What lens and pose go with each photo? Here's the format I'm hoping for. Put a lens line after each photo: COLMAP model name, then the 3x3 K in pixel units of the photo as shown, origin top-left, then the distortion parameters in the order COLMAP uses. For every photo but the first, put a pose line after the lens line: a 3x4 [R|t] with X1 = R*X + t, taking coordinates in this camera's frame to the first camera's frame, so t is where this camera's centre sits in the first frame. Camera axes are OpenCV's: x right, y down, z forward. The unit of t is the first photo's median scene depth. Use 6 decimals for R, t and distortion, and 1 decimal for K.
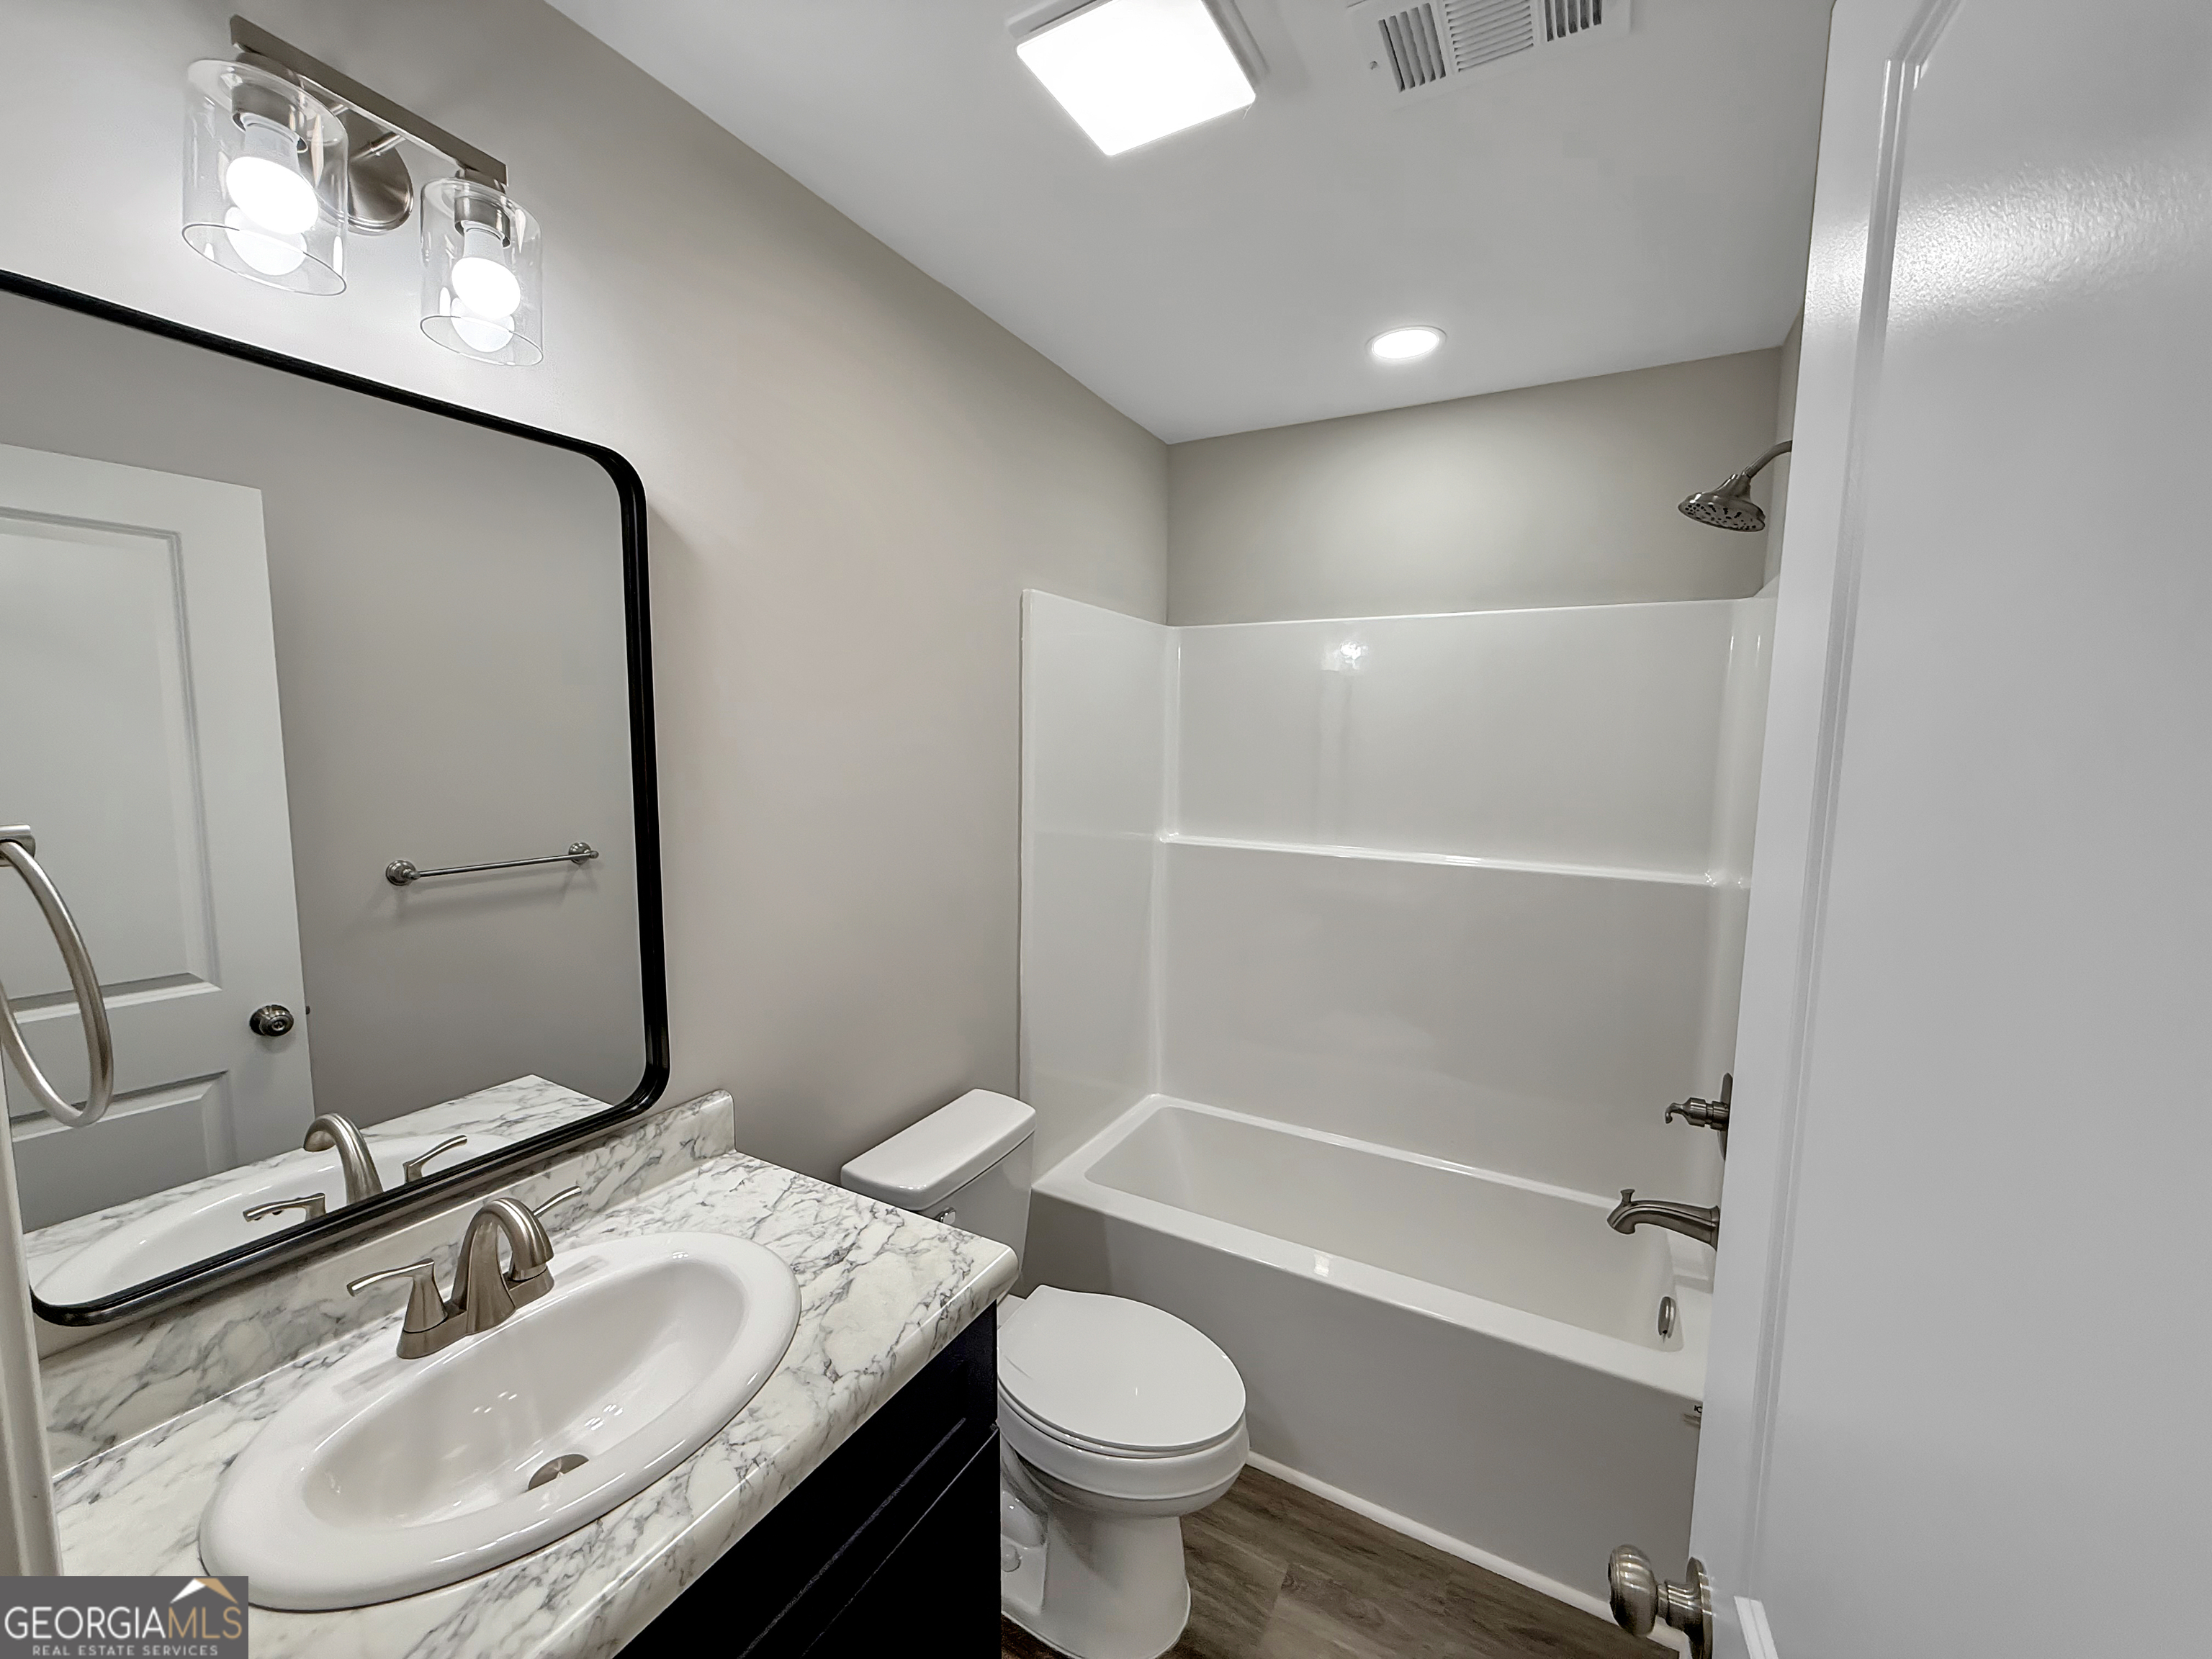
lens RADIAL K [[883.1, 0, 1102.4], [0, 883.1, 834.2], [0, 0, 1]] dist [0.000391, -0.000146]
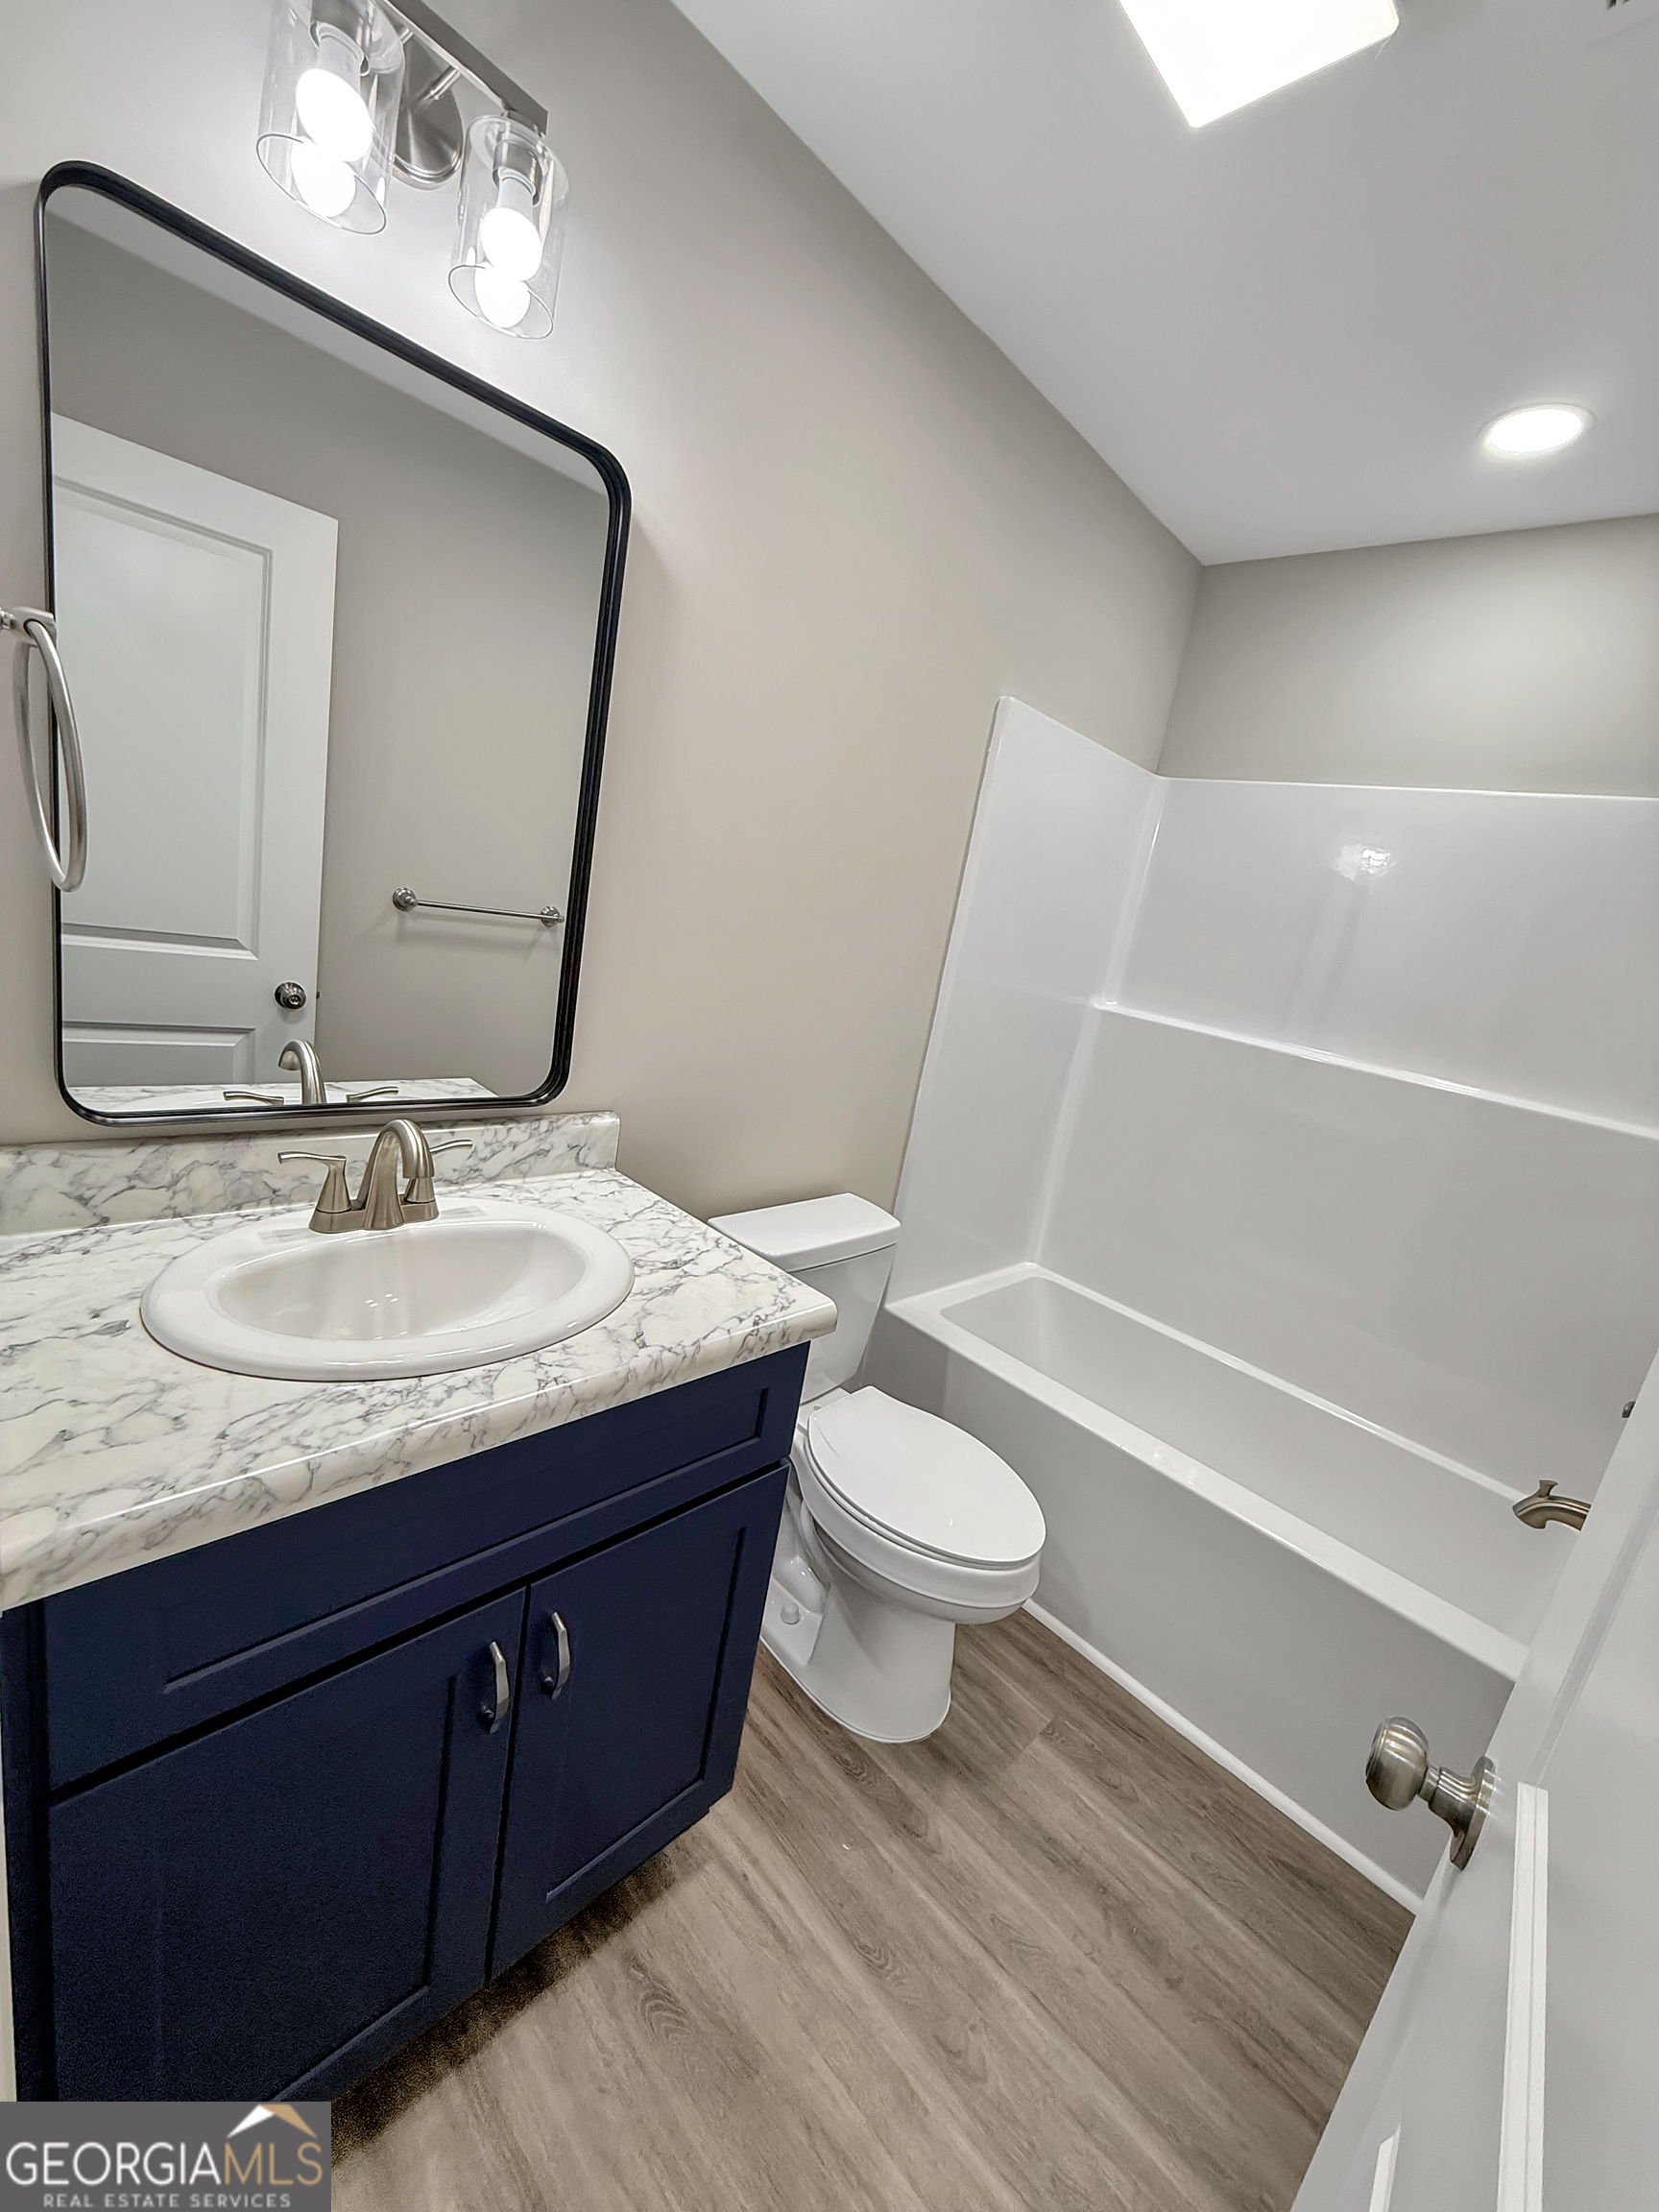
lens RADIAL K [[883.1, 0, 831.4], [0, 883.1, 1102.3], [0, 0, 1]] dist [0.000391, -0.000146]
pose [[0.951659, 0.210706, -0.223490, 0.076524], [-0.189574, 0.975414, 0.112380, 0.138048], [0.241674, -0.064580, 0.968206, 0.034314]]
